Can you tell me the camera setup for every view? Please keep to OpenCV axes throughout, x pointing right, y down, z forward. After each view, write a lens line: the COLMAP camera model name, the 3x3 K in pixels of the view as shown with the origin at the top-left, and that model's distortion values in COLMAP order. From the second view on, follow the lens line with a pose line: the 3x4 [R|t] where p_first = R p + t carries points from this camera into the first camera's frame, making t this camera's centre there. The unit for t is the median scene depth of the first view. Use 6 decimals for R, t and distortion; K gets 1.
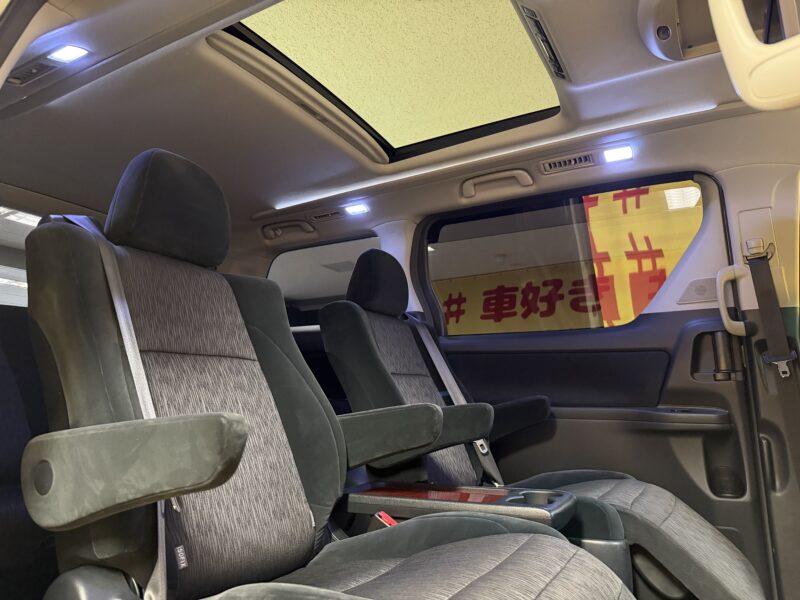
lens RADIAL K [[581.4, 0, 400.0], [0, 581.4, 300.0], [0, 0, 1]] dist [0.075730, -0.158804]
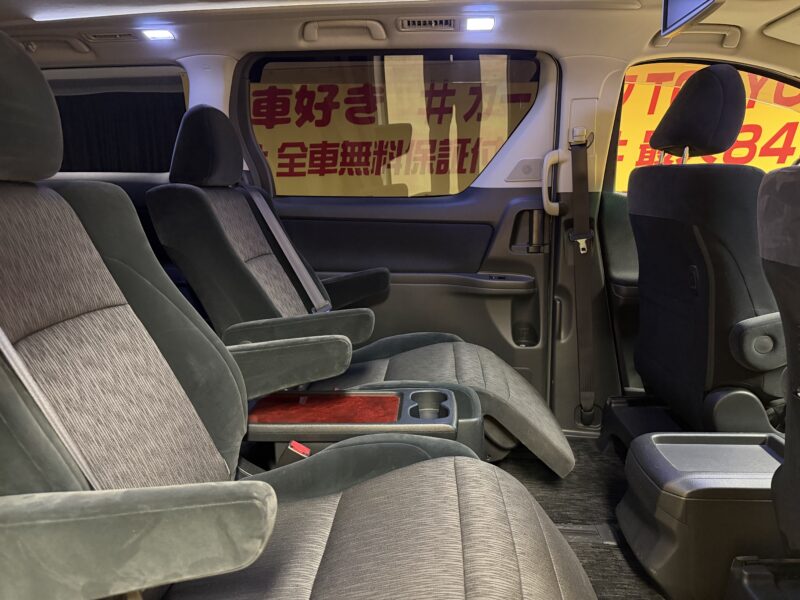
lens RADIAL K [[581.0, 0, 400.0], [0, 581.0, 300.0], [0, 0, 1]] dist [0.058531, -0.077727]
pose [[0.899479, -0.090032, 0.427588, -0.185380], [-0.078905, 0.928991, 0.361593, -0.166830], [-0.429780, -0.358984, 0.828504, 0.116591]]
